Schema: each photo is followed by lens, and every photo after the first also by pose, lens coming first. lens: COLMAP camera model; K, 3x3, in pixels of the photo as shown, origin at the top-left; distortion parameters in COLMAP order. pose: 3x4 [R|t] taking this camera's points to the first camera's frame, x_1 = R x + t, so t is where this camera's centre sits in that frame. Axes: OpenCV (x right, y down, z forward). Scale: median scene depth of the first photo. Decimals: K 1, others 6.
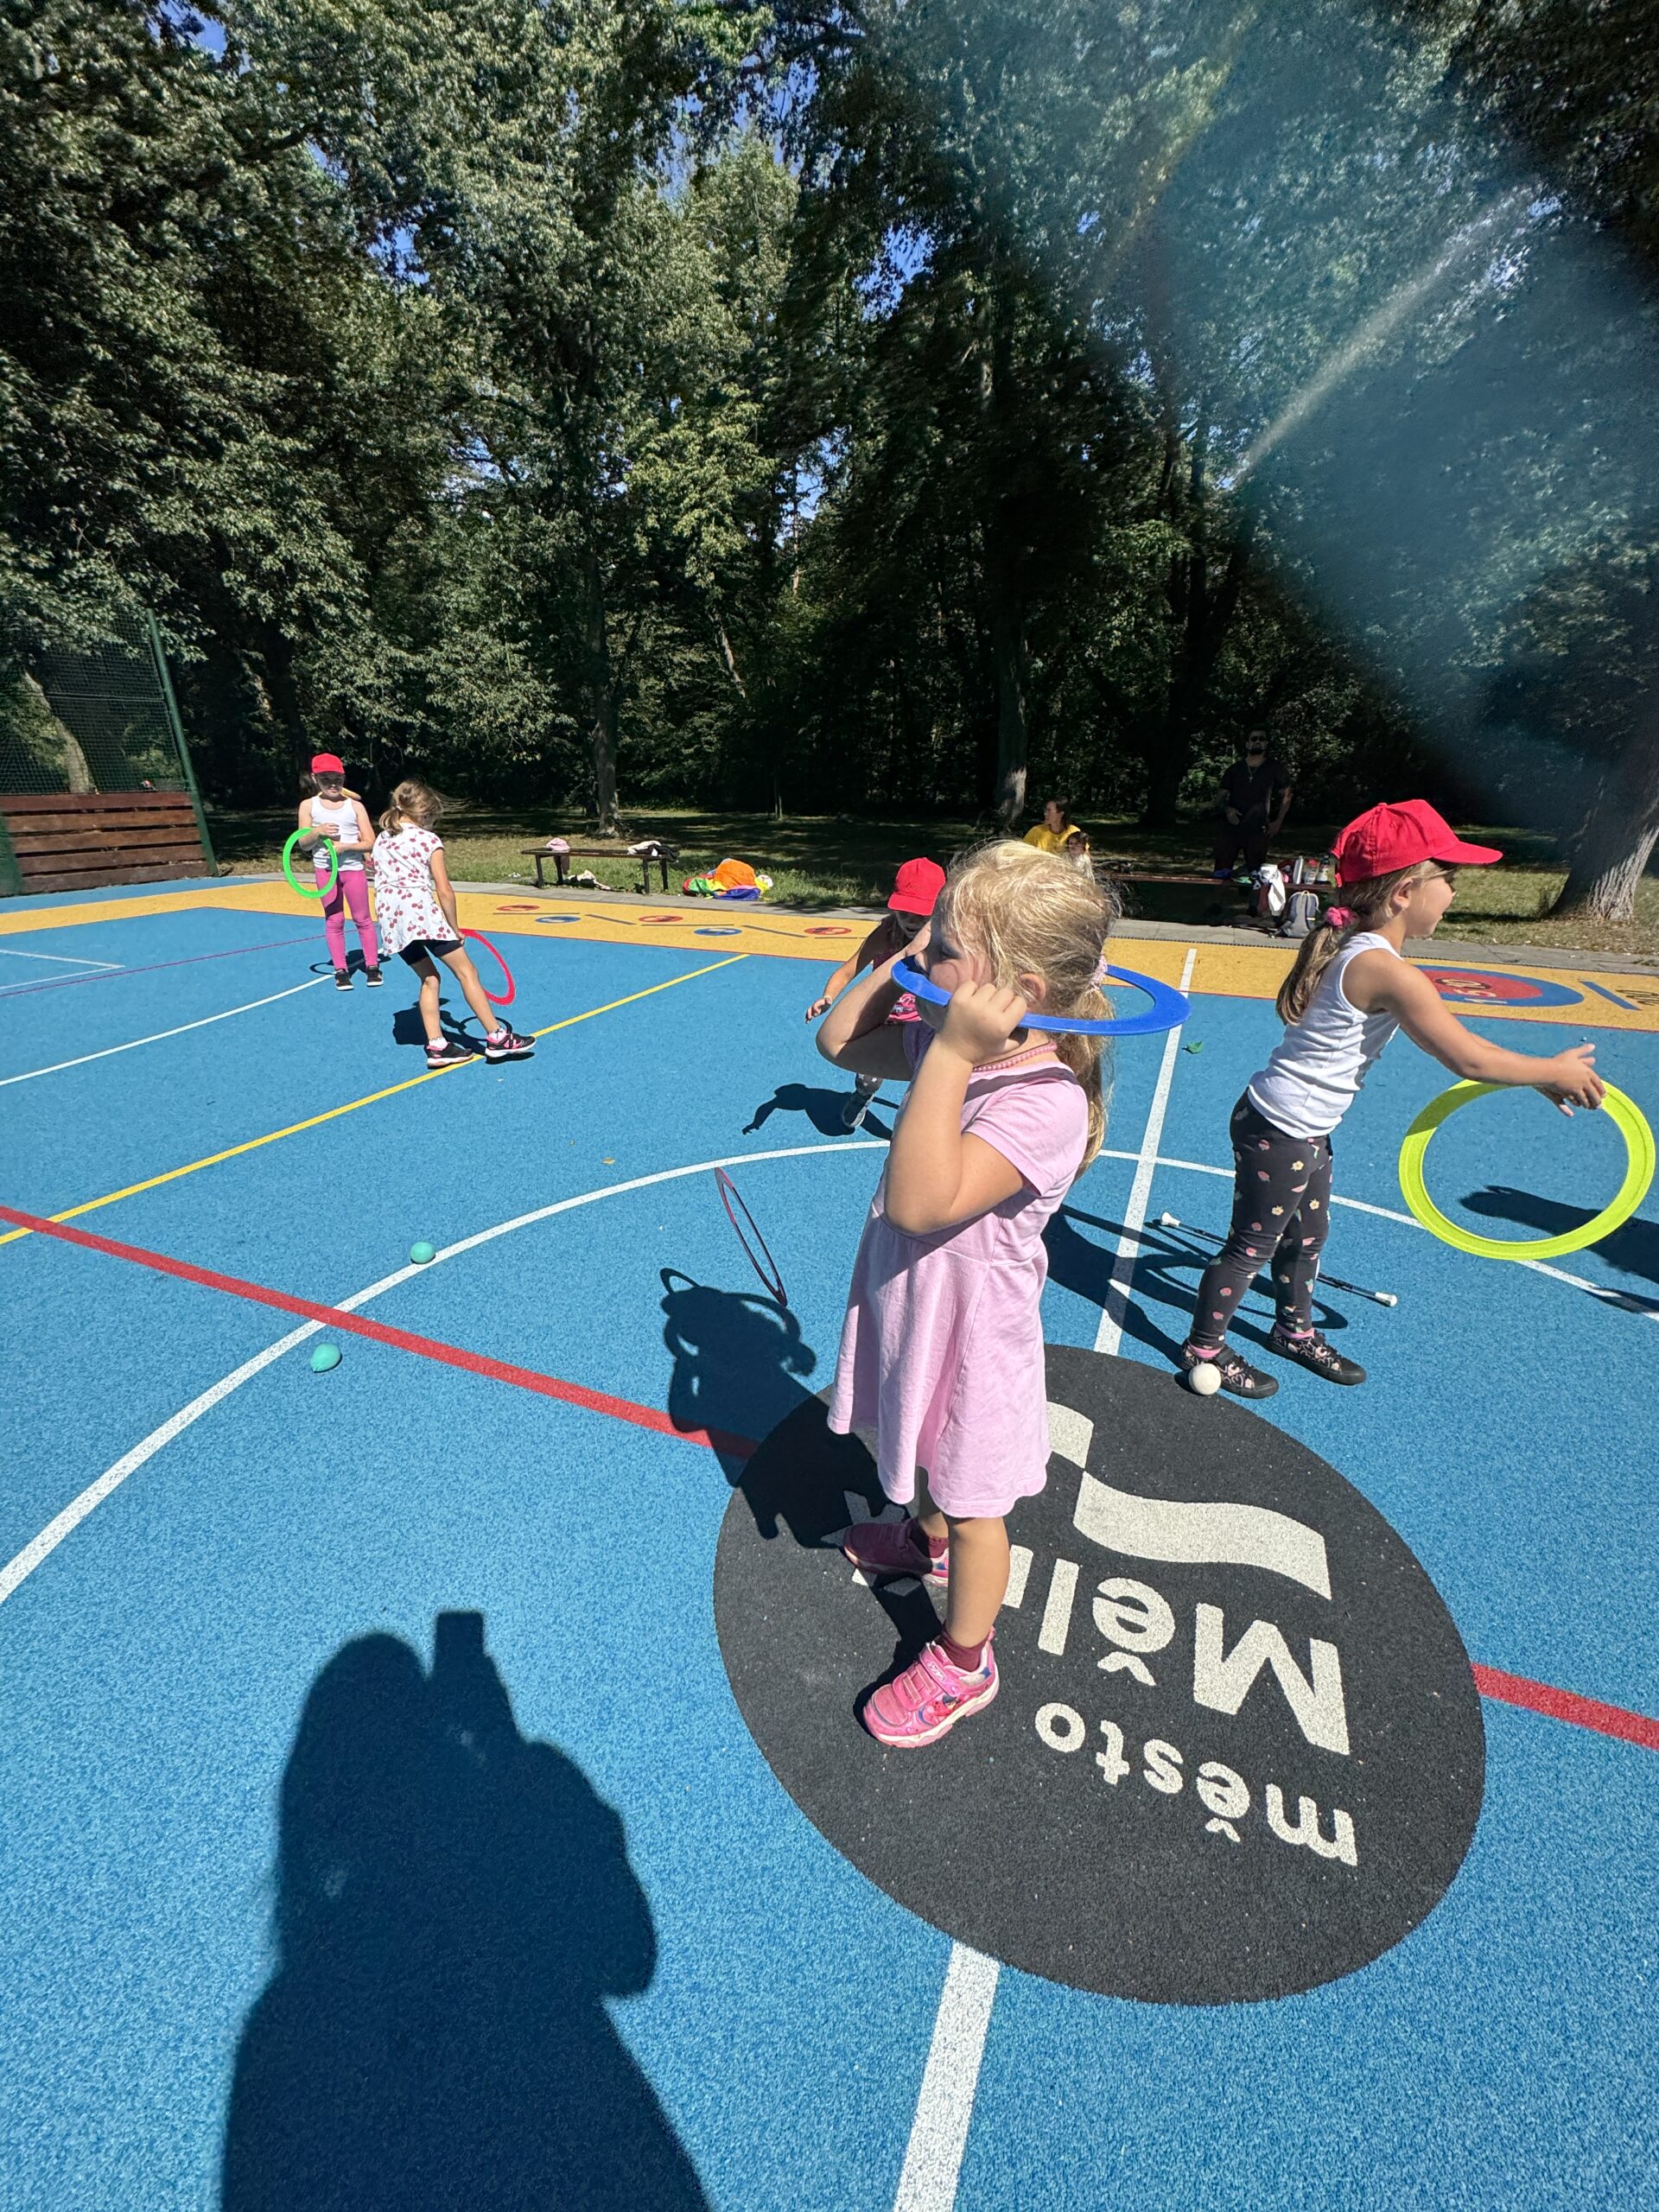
lens RADIAL K [[890.8, 0, 823.6], [0, 890.8, 1110.9], [0, 0, 1]] dist [-0.011941, 0.000653]
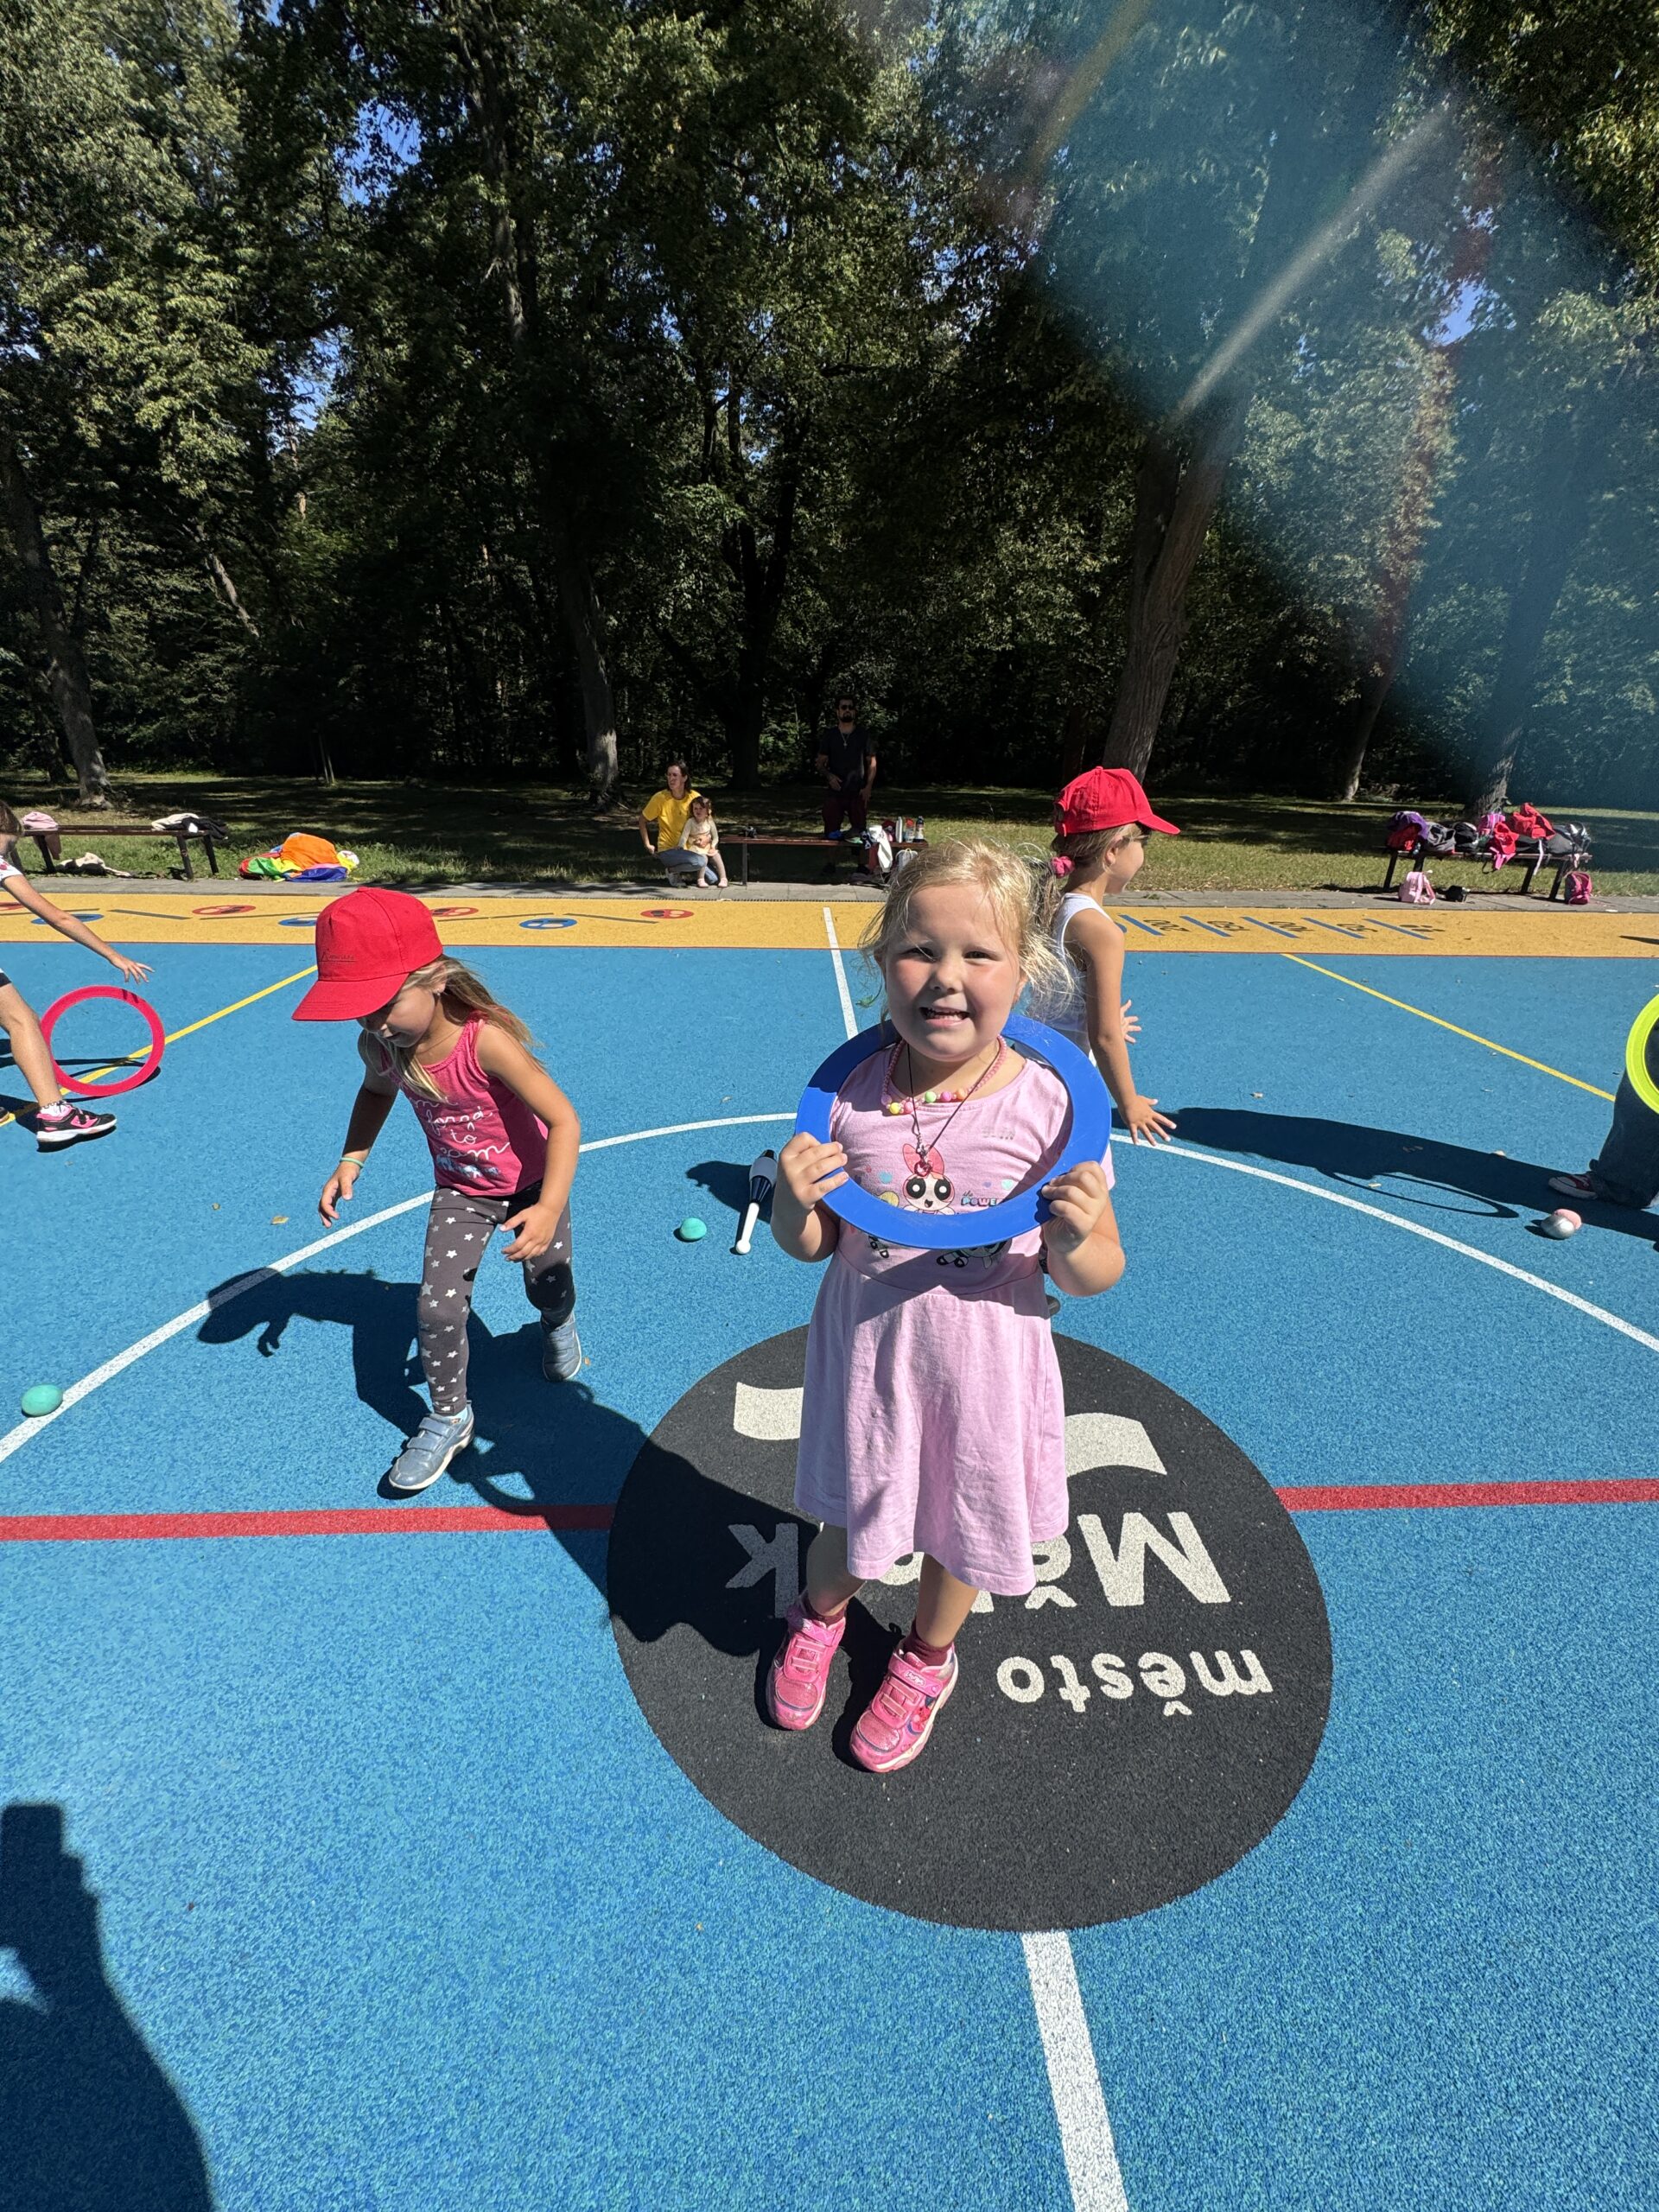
lens RADIAL K [[890.8, 0, 841.7], [0, 890.8, 1113.0], [0, 0, 1]] dist [-0.011941, 0.000653]
pose [[0.897352, -0.153976, 0.413583, -0.023204], [0.137939, 0.988064, 0.068568, -0.005378], [-0.419204, -0.004480, 0.907881, 0.014300]]
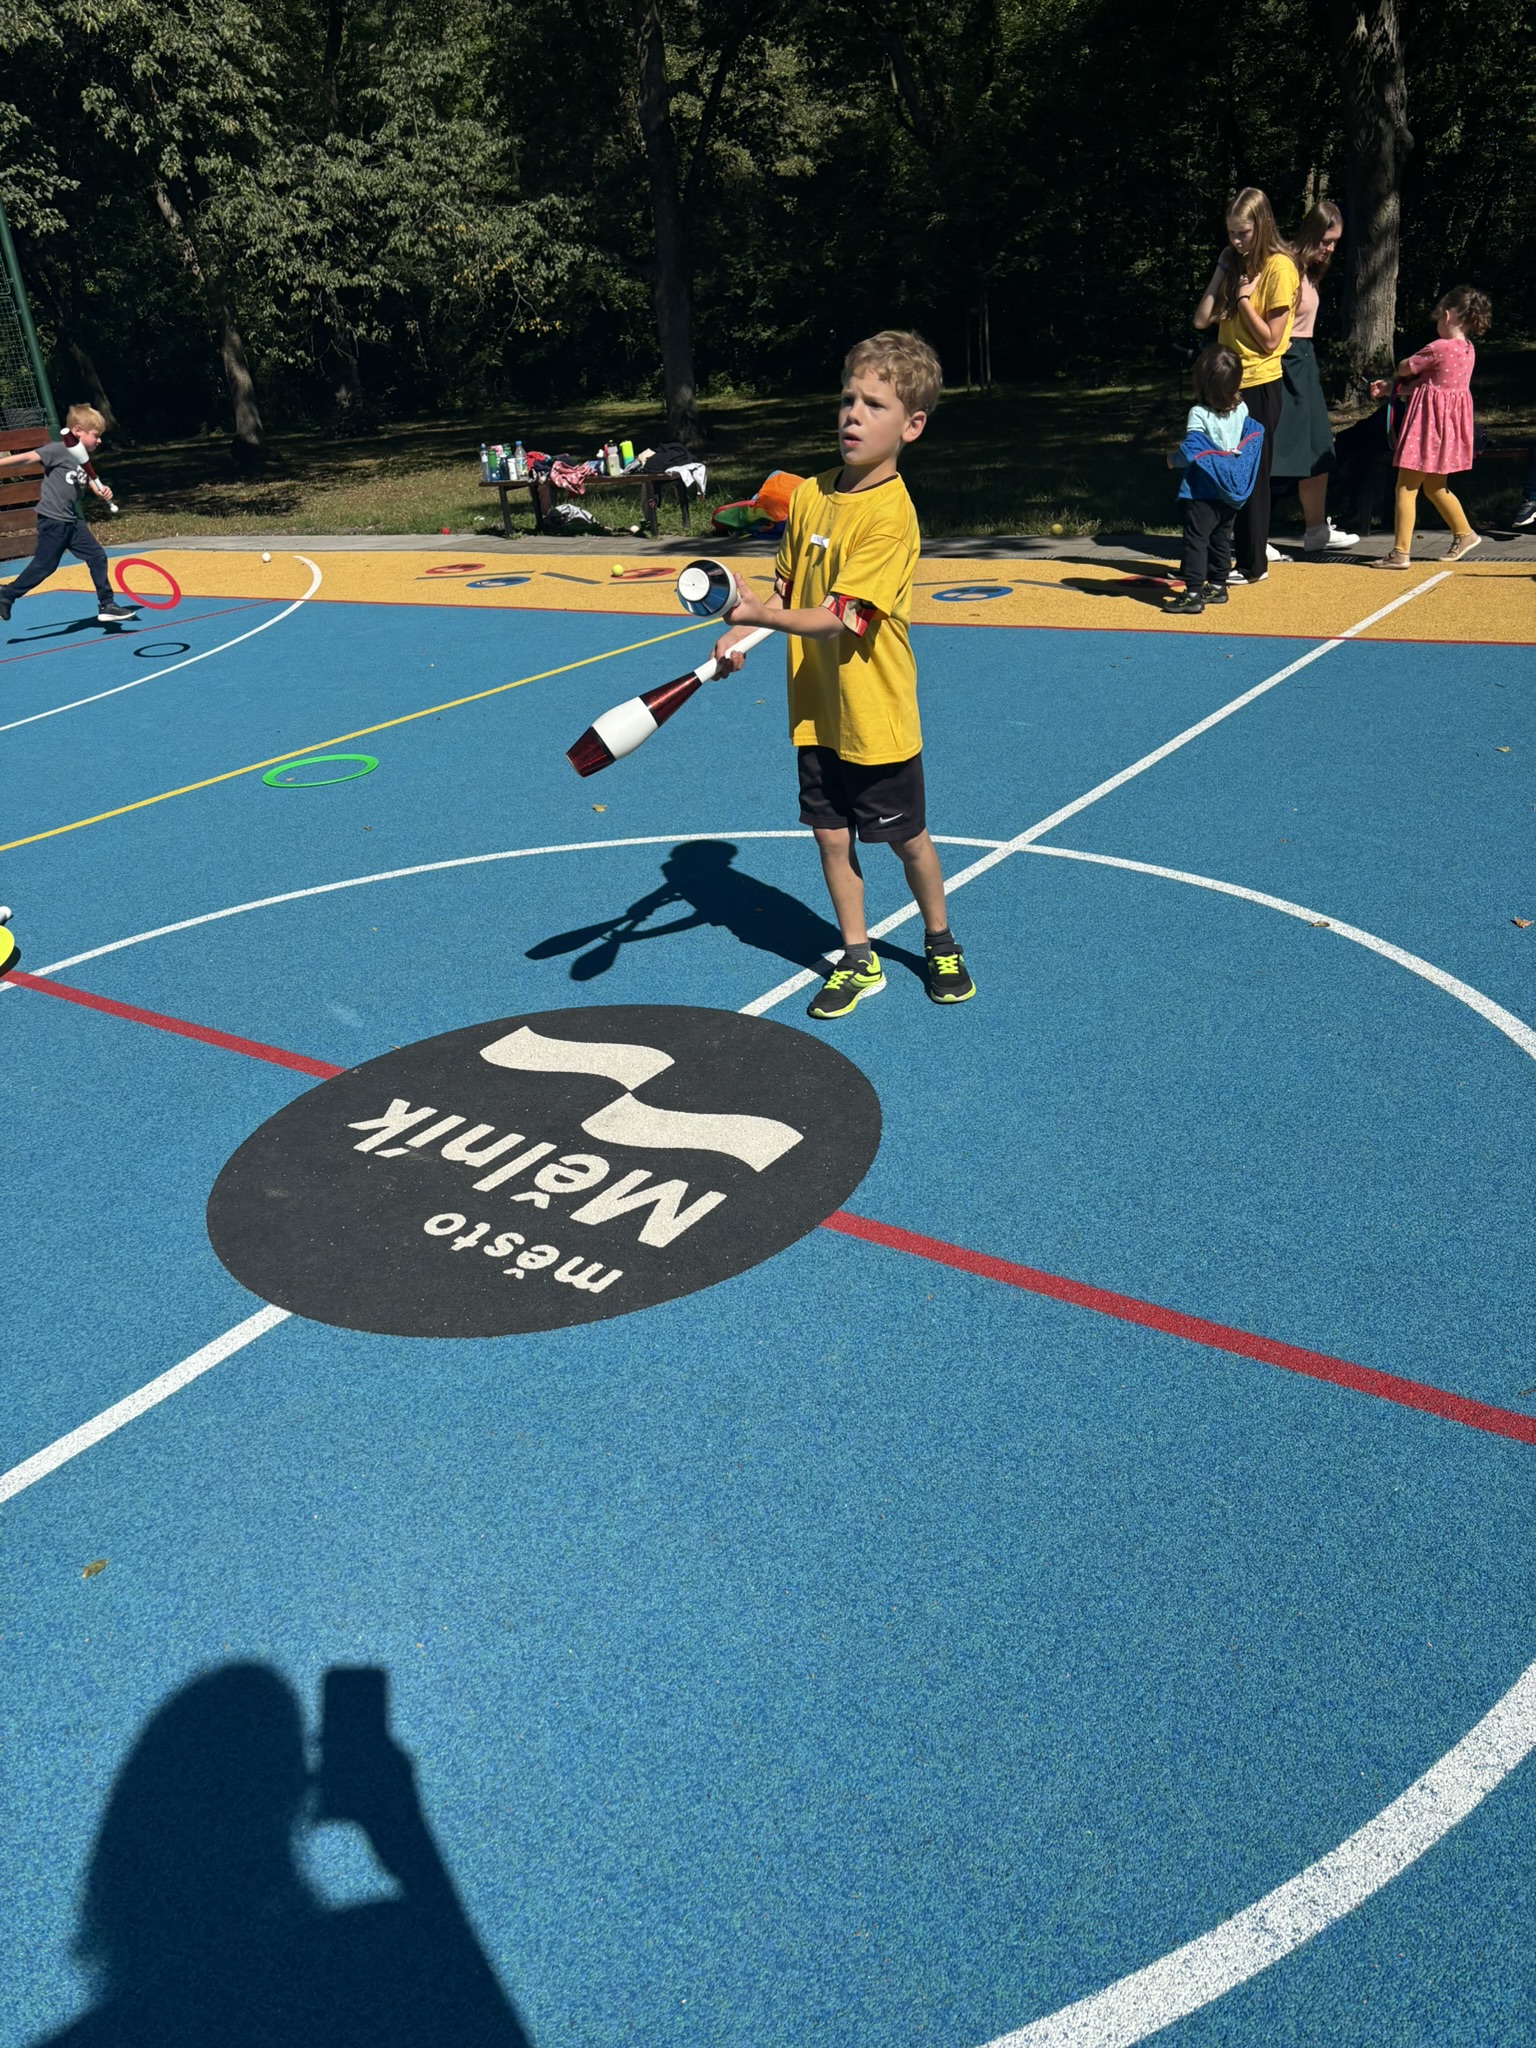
lens RADIAL K [[1496.0, 0, 768.2], [0, 1496.0, 1019.9], [0, 0, 1]] dist [0.040225, -0.048617]
pose [[0.975551, 0.001445, -0.219770, 0.108932], [0.016246, 0.996768, 0.078671, 0.024690], [0.219174, -0.080318, 0.972374, -0.083763]]
